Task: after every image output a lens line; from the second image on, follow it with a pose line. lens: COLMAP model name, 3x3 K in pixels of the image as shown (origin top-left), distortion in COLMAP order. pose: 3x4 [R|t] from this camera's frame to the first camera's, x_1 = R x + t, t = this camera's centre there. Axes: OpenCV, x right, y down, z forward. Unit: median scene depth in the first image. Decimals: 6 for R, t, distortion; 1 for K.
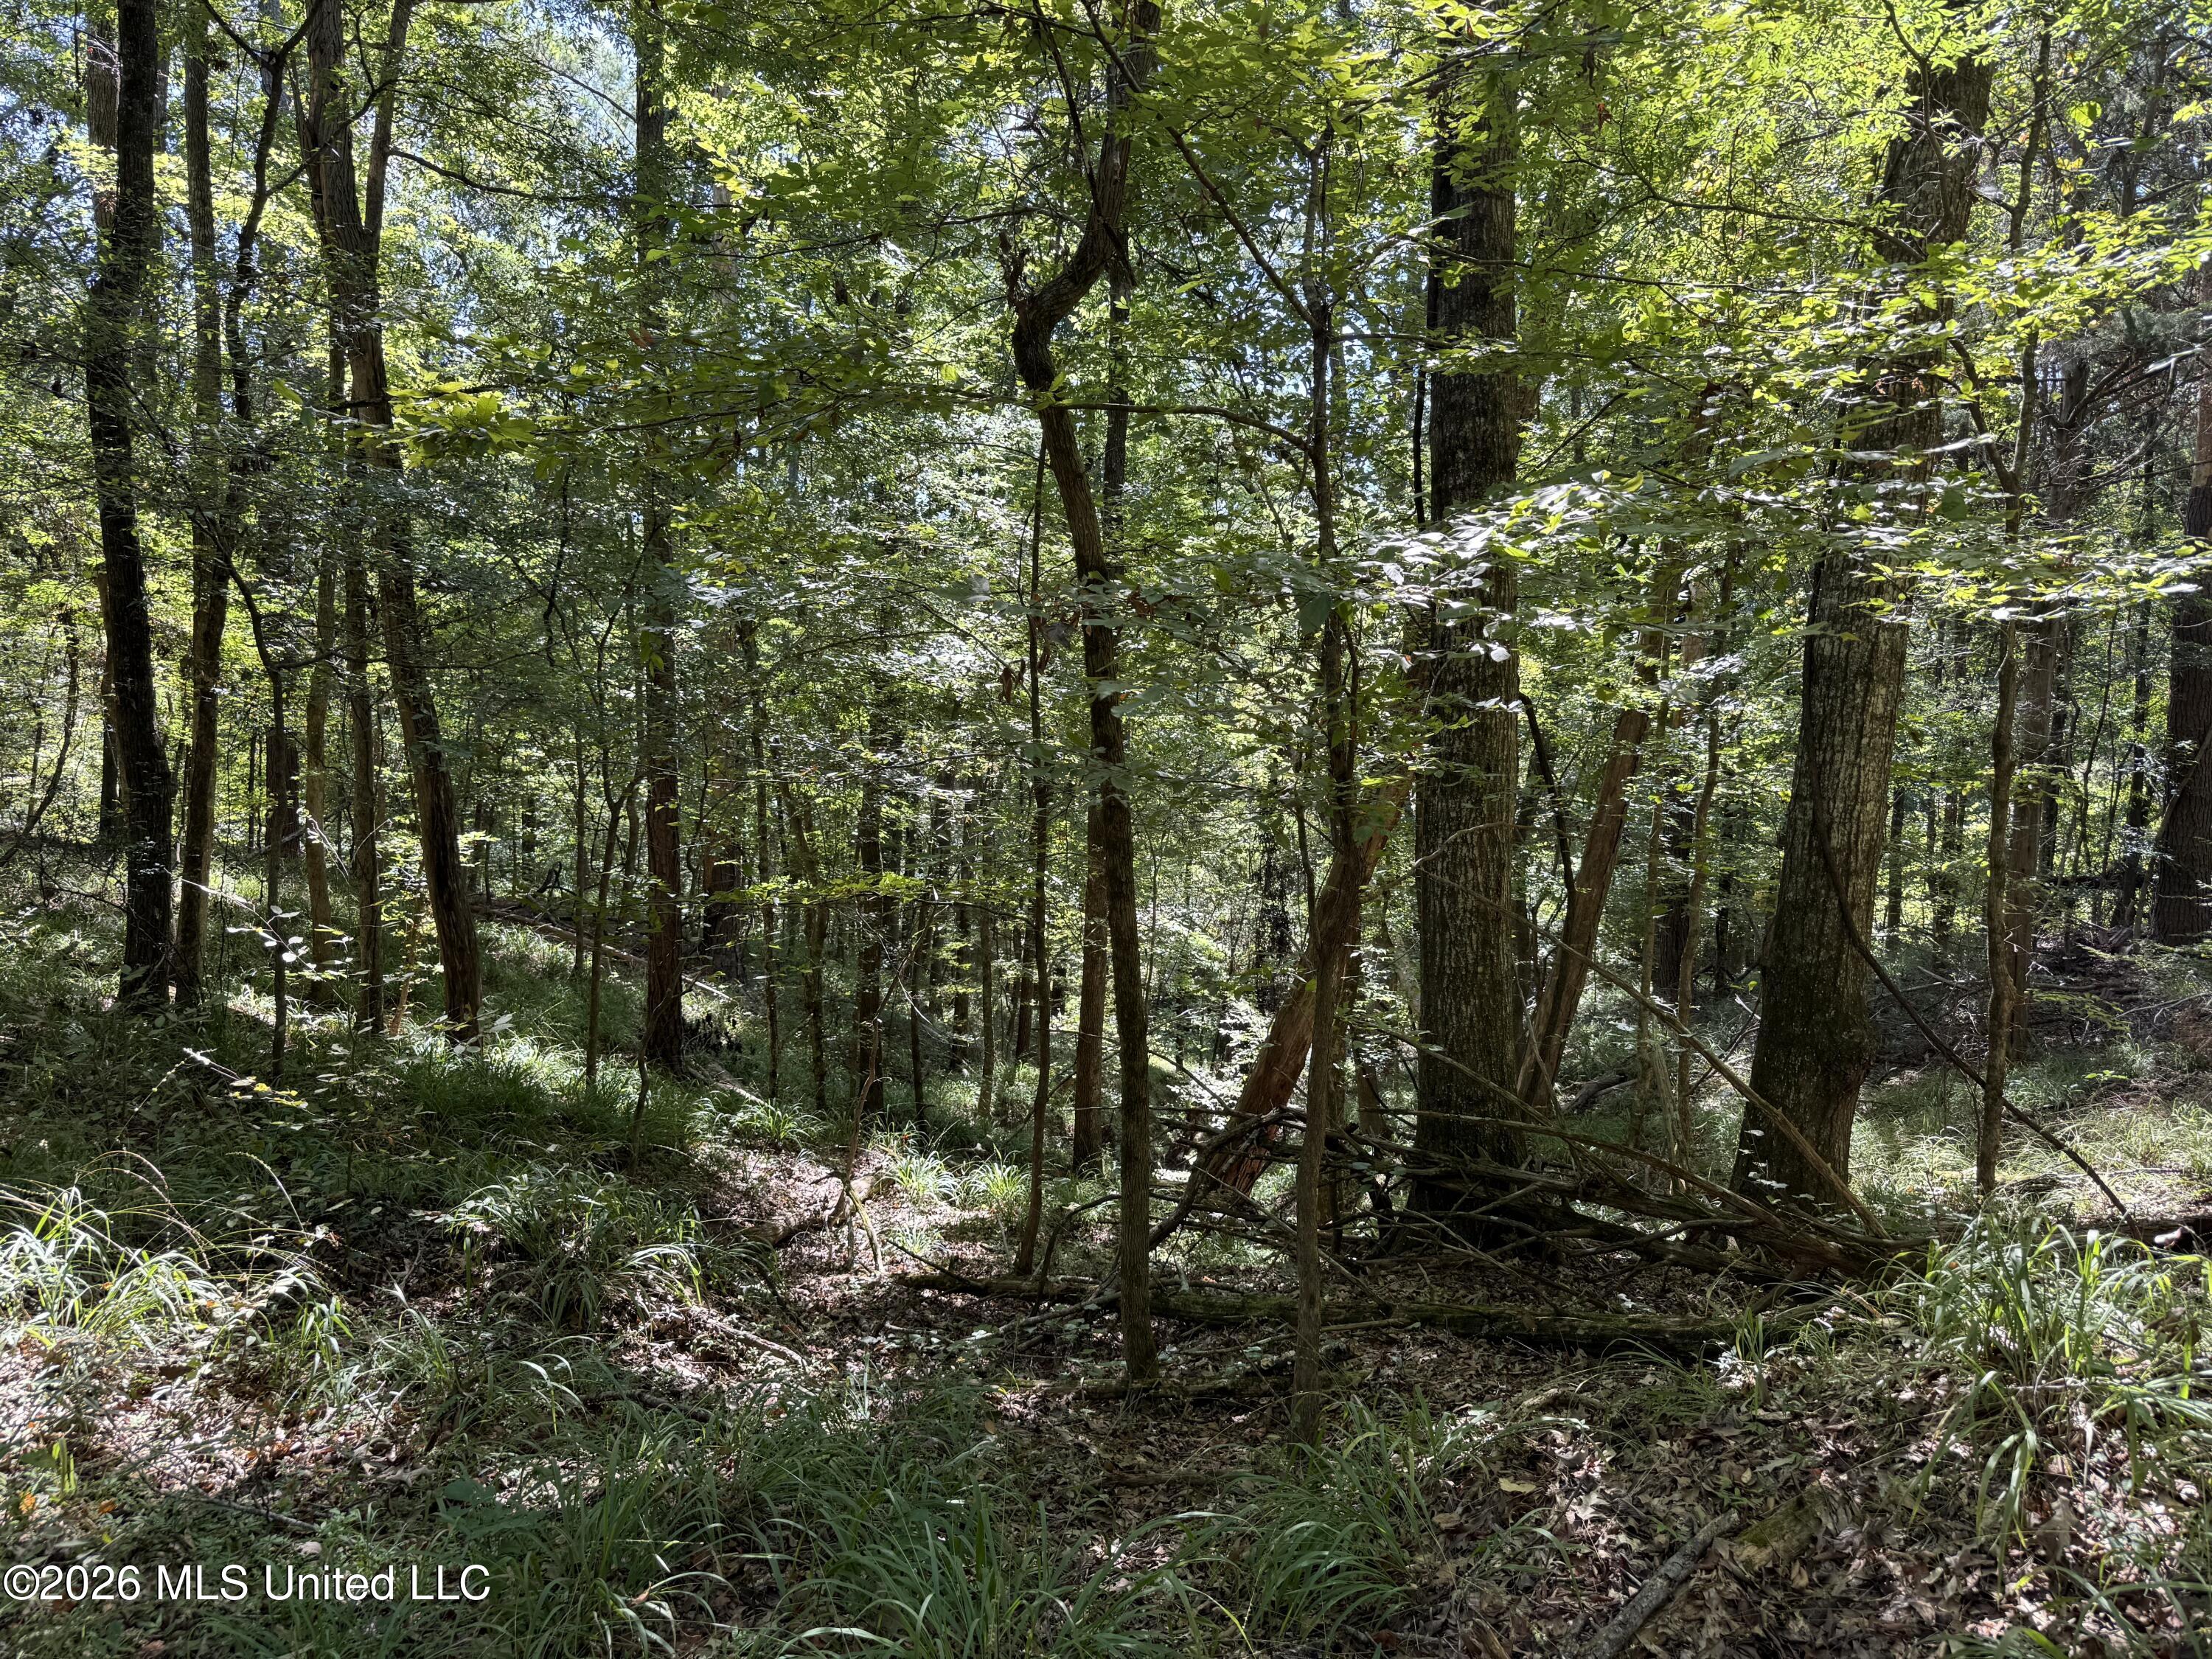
lens RADIAL K [[1567.9, 0, 1106.1], [0, 1567.9, 823.6], [0, 0, 1]] dist [0.002704, -0.011607]
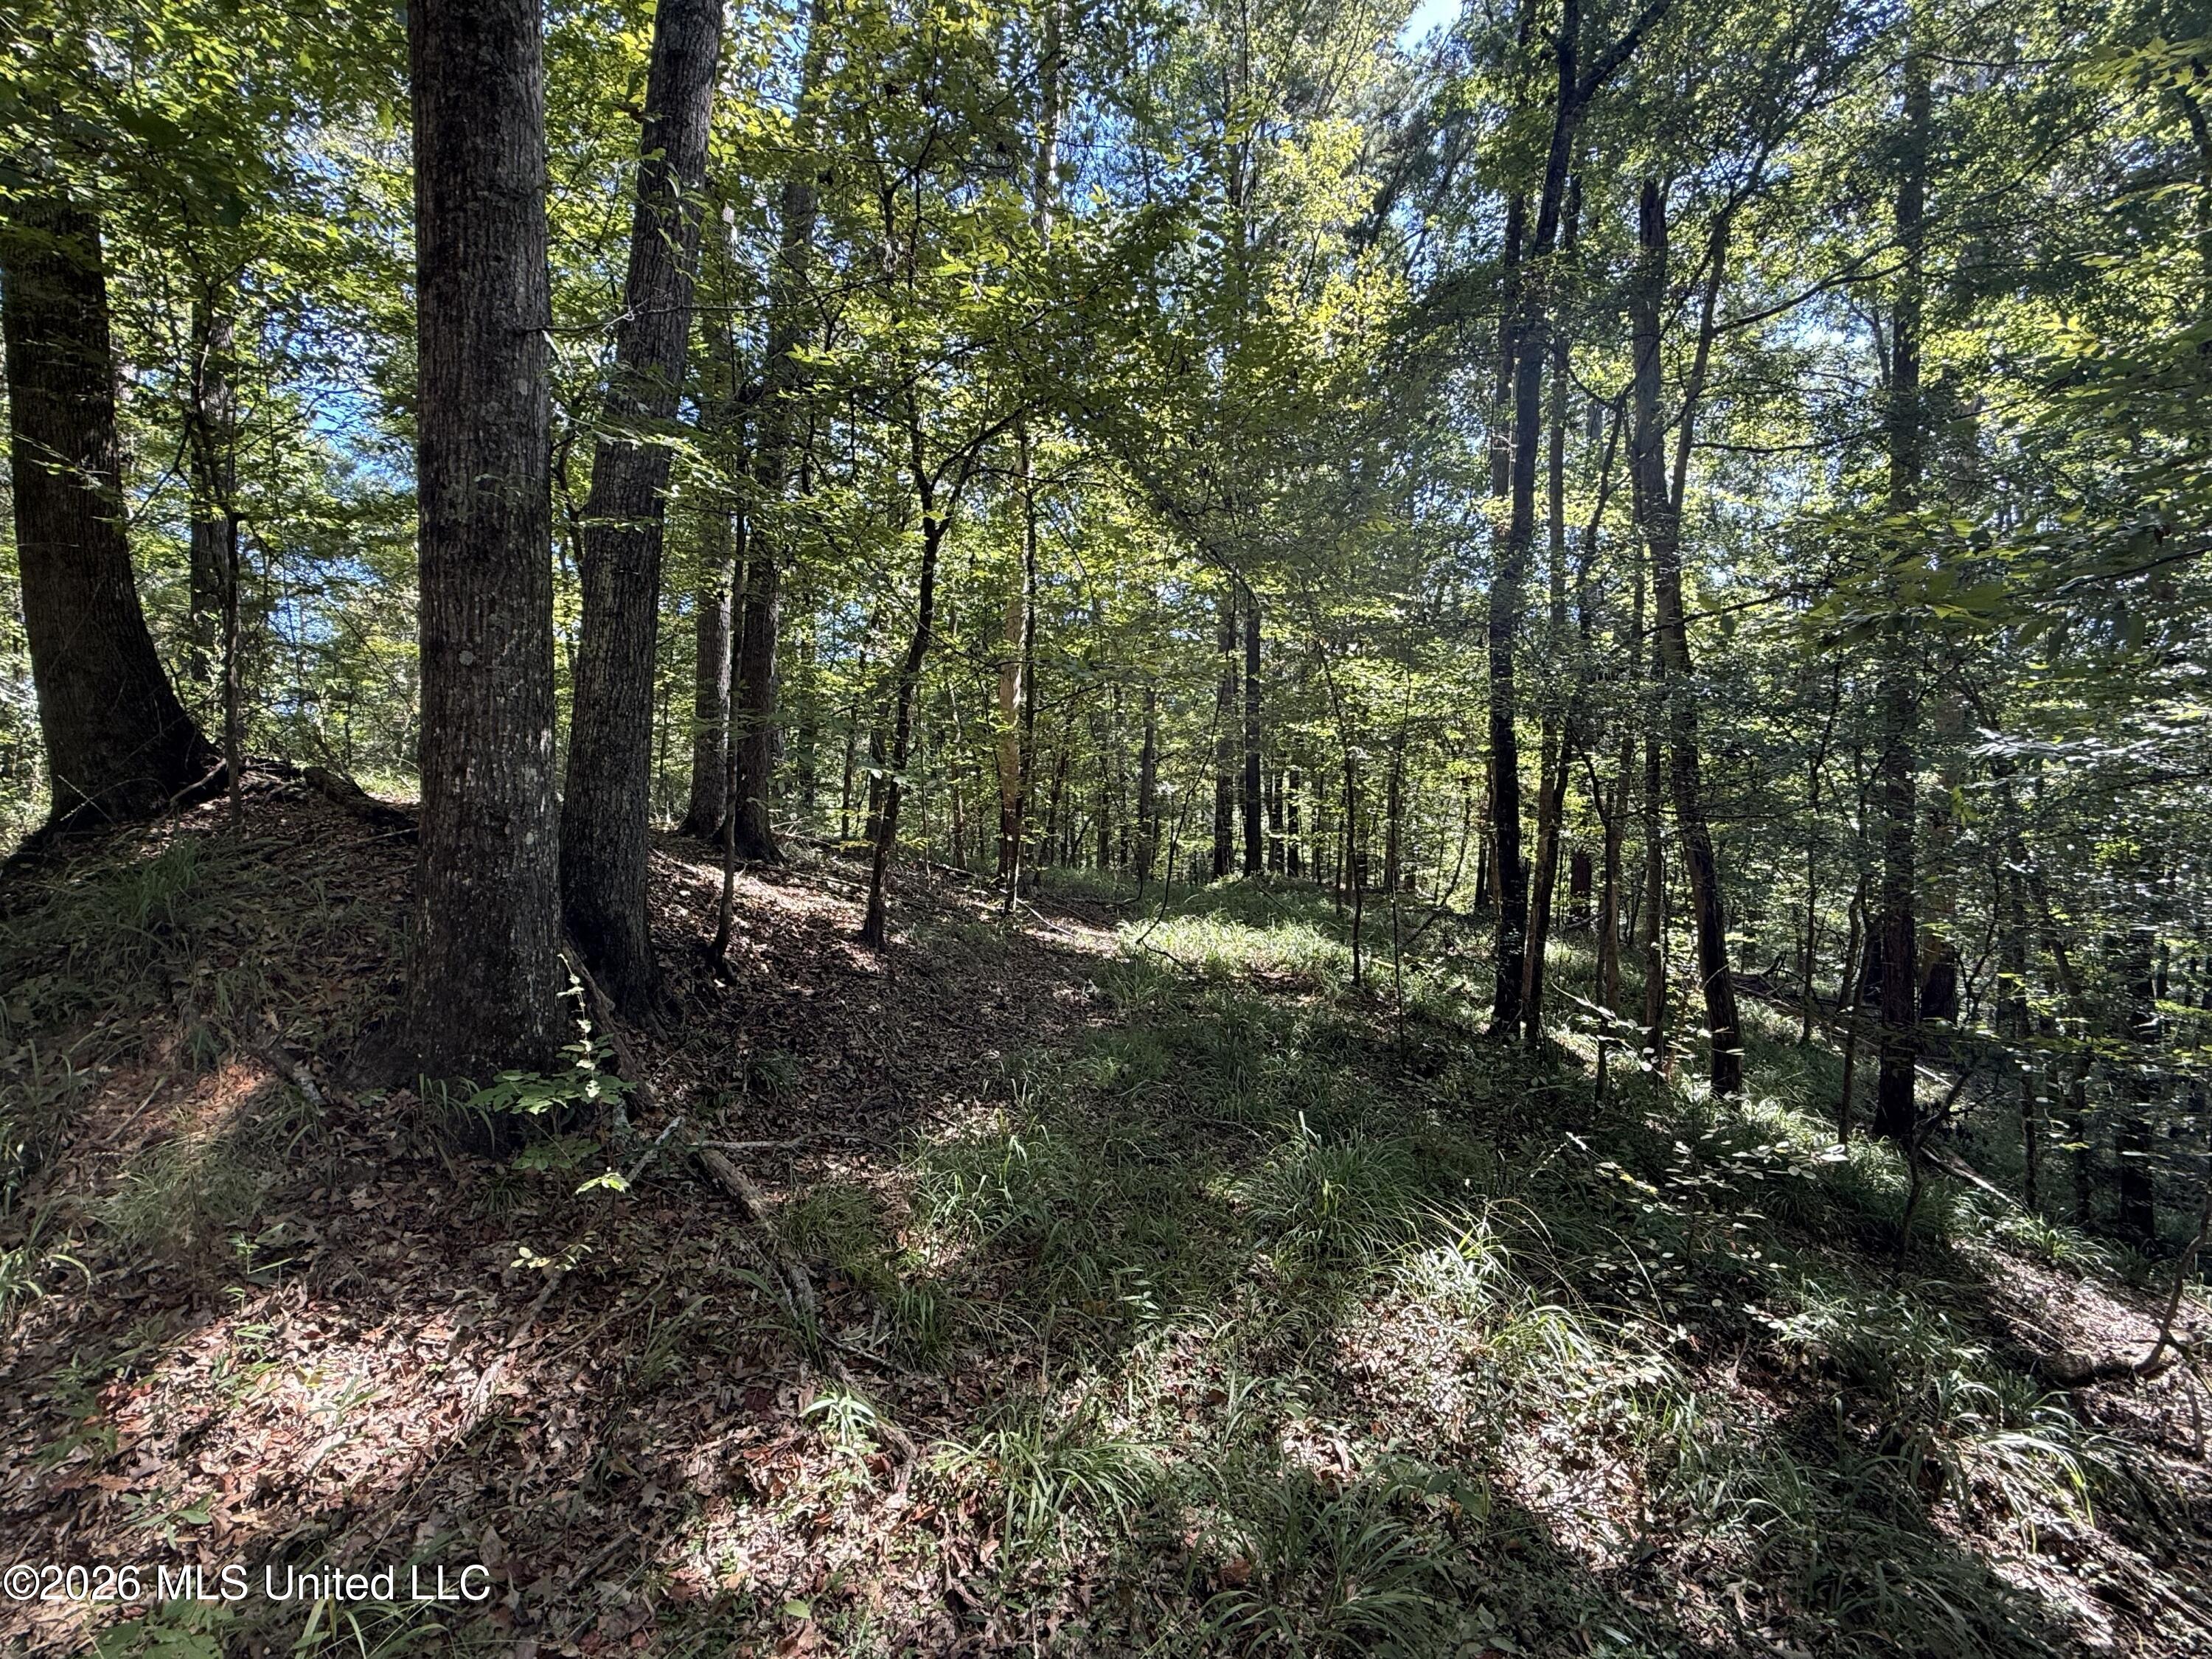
lens RADIAL K [[982.0, 0, 1109.5], [0, 982.0, 828.4], [0, 0, 1]] dist [0.003577, 0.000575]
pose [[0.606408, 0.007865, -0.795115, -0.069594], [-0.064033, 0.997186, -0.038972, -0.019605], [0.792571, 0.074547, 0.605206, 0.076657]]
